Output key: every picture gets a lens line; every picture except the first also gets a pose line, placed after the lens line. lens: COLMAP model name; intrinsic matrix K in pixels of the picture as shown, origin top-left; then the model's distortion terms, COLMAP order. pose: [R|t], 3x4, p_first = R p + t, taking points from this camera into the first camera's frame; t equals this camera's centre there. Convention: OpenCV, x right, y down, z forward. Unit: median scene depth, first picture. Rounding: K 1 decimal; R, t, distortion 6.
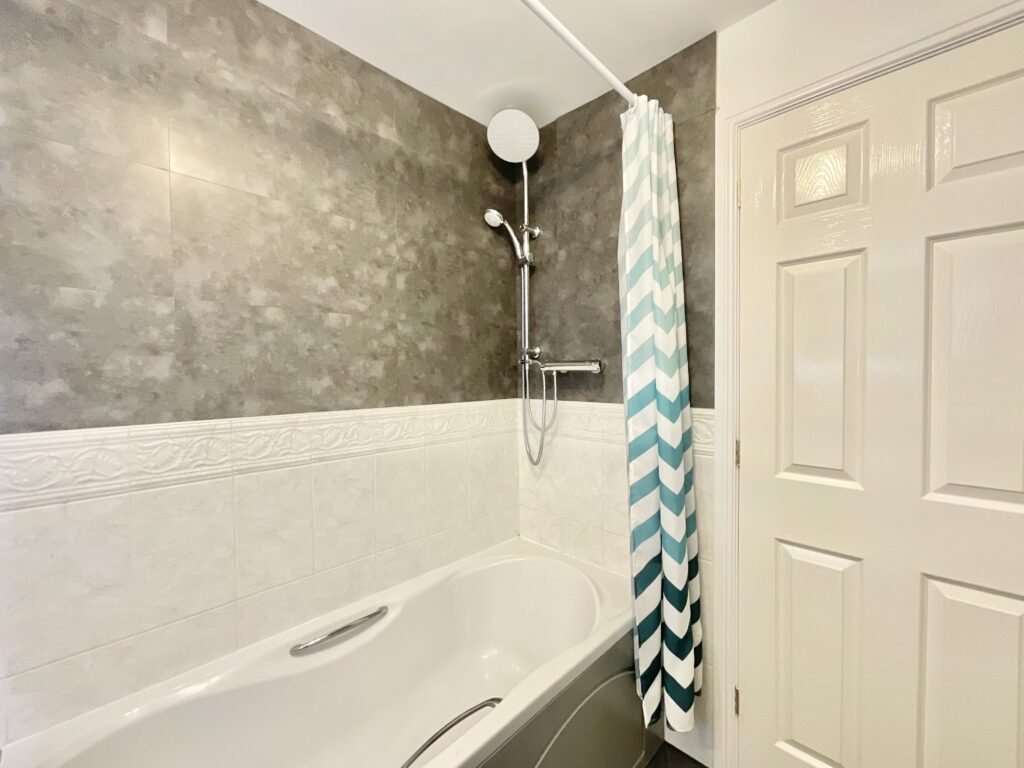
lens RADIAL K [[420.6, 0, 511.2], [0, 420.6, 389.6], [0, 0, 1]] dist [-0.002772, 0.000134]
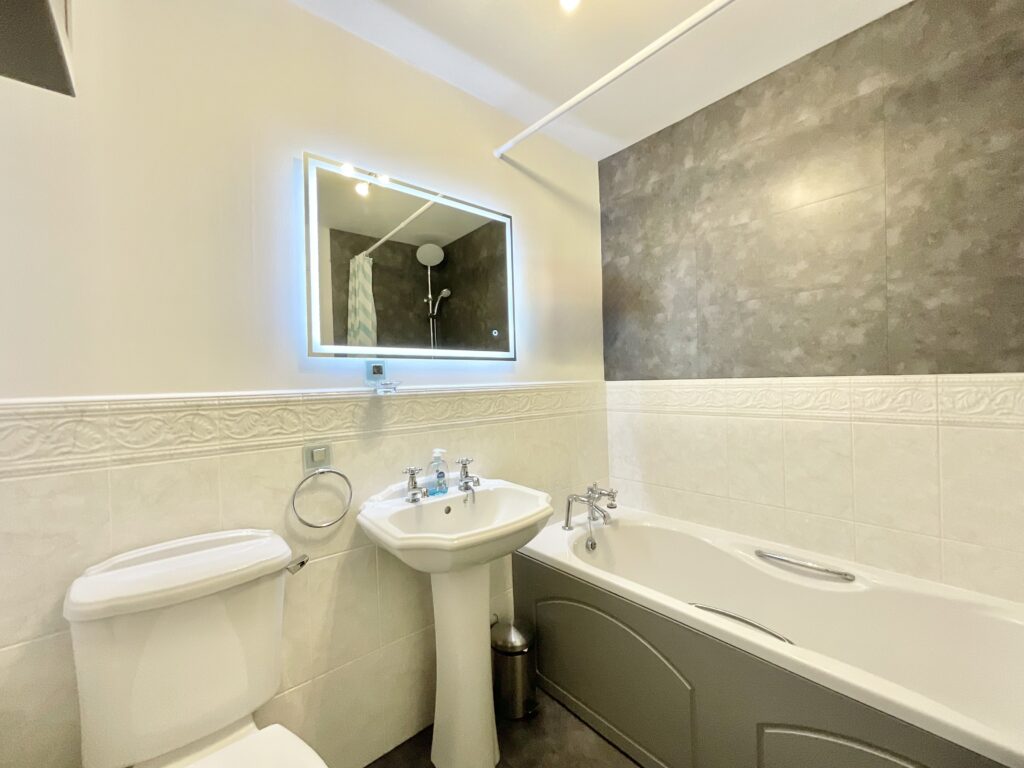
lens RADIAL K [[420.6, 0, 511.1], [0, 420.6, 381.7], [0, 0, 1]] dist [-0.002772, 0.000134]
pose [[-0.090600, 0.023193, -0.995617, 0.809154], [-0.001492, 0.999724, 0.023425, 0.038986], [0.995886, 0.003608, -0.090540, 0.306603]]
